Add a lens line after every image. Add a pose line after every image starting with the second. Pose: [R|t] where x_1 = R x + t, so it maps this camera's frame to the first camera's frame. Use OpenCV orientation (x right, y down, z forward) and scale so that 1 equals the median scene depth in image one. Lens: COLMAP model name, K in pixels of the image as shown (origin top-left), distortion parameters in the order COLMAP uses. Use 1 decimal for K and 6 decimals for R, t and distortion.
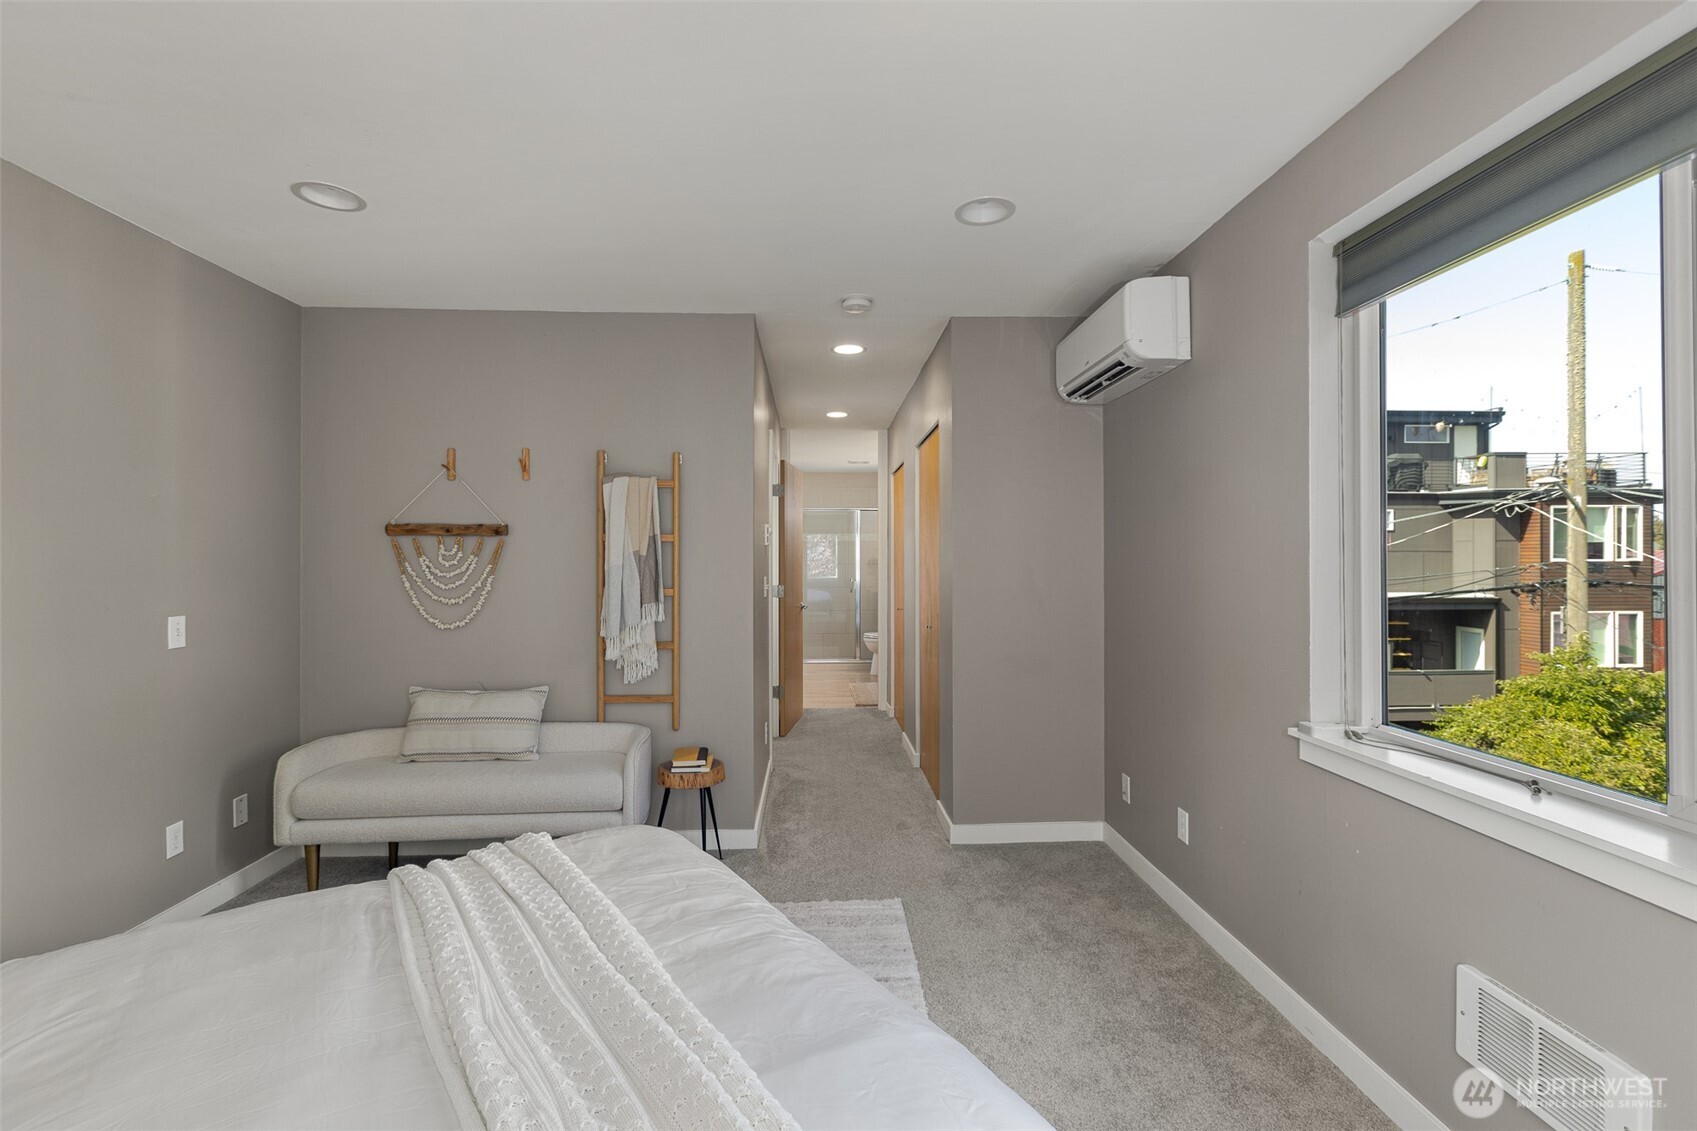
lens RADIAL K [[761.1, 0, 846.9], [0, 761.1, 554.8], [0, 0, 1]] dist [-0.000431, -0.000714]
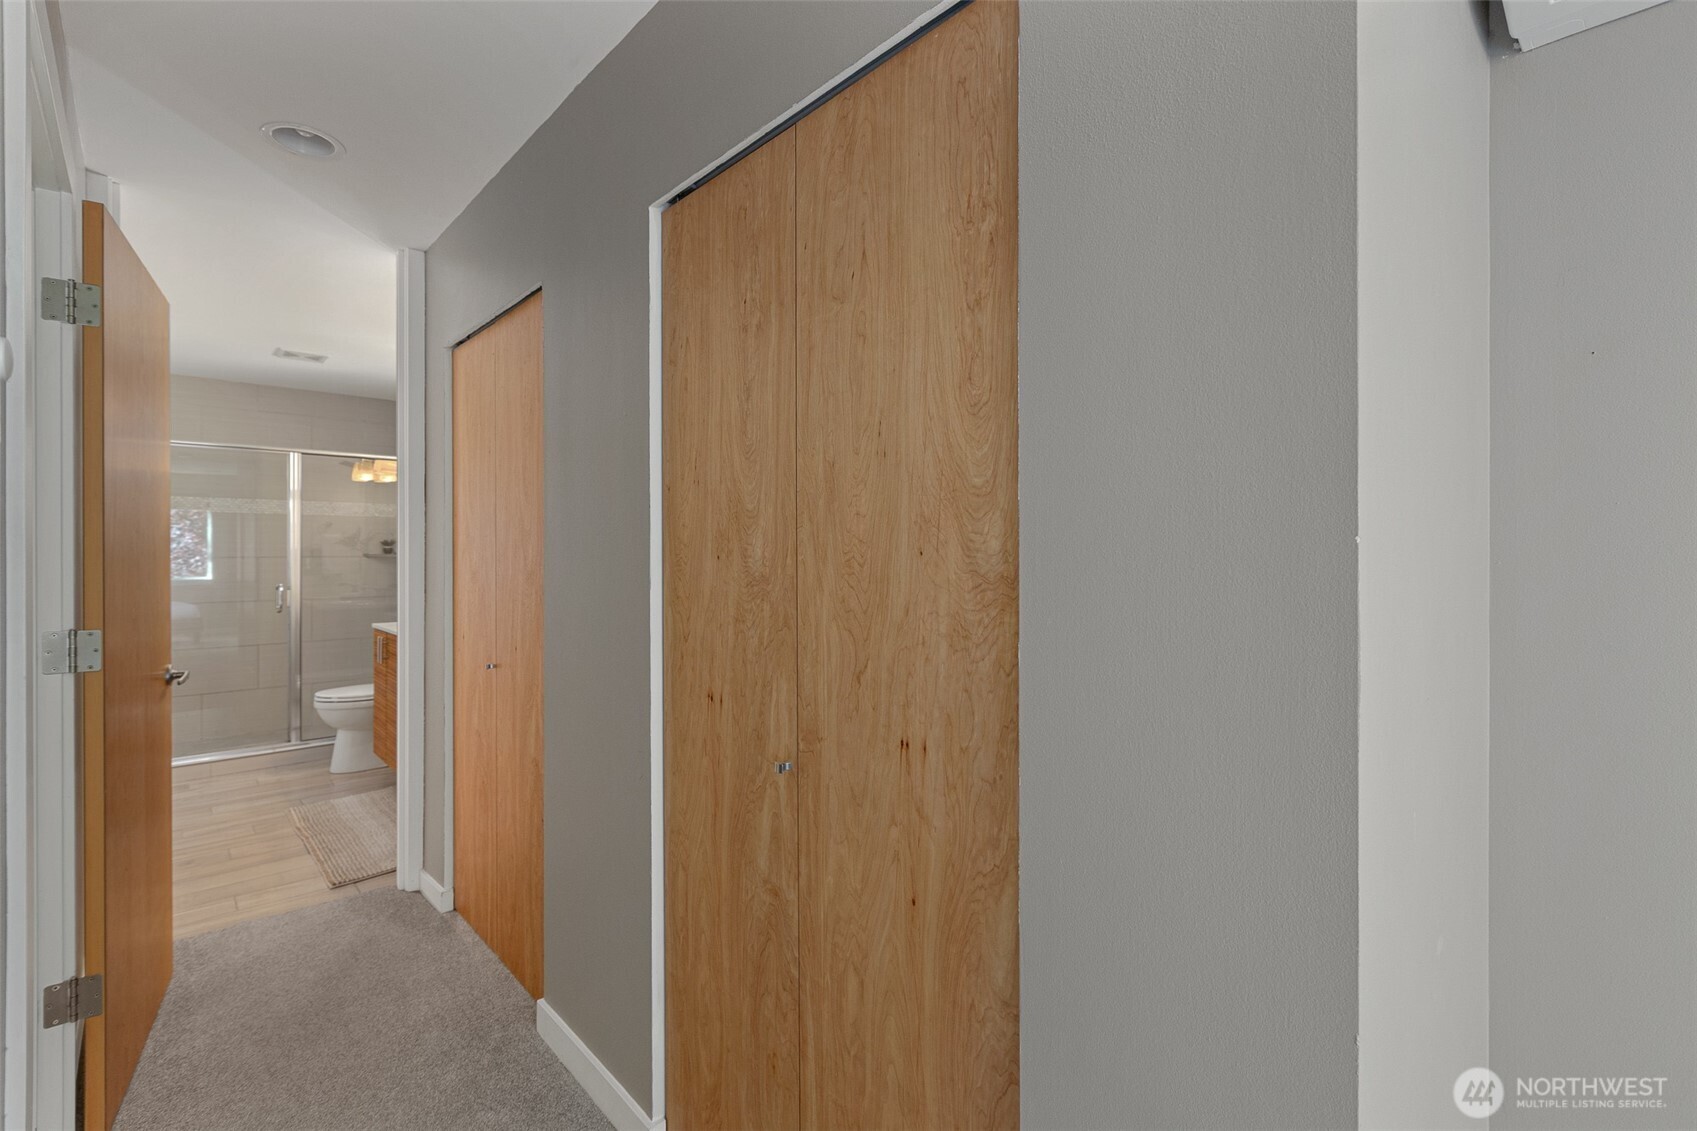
lens RADIAL K [[761.1, 0, 846.9], [0, 761.1, 554.8], [0, 0, 1]] dist [-0.000431, -0.000714]
pose [[0.768571, 0.005963, 0.639736, -0.035469], [-0.007170, 0.999974, -0.000707, 0.008800], [-0.639724, -0.004043, 0.768594, 0.421009]]
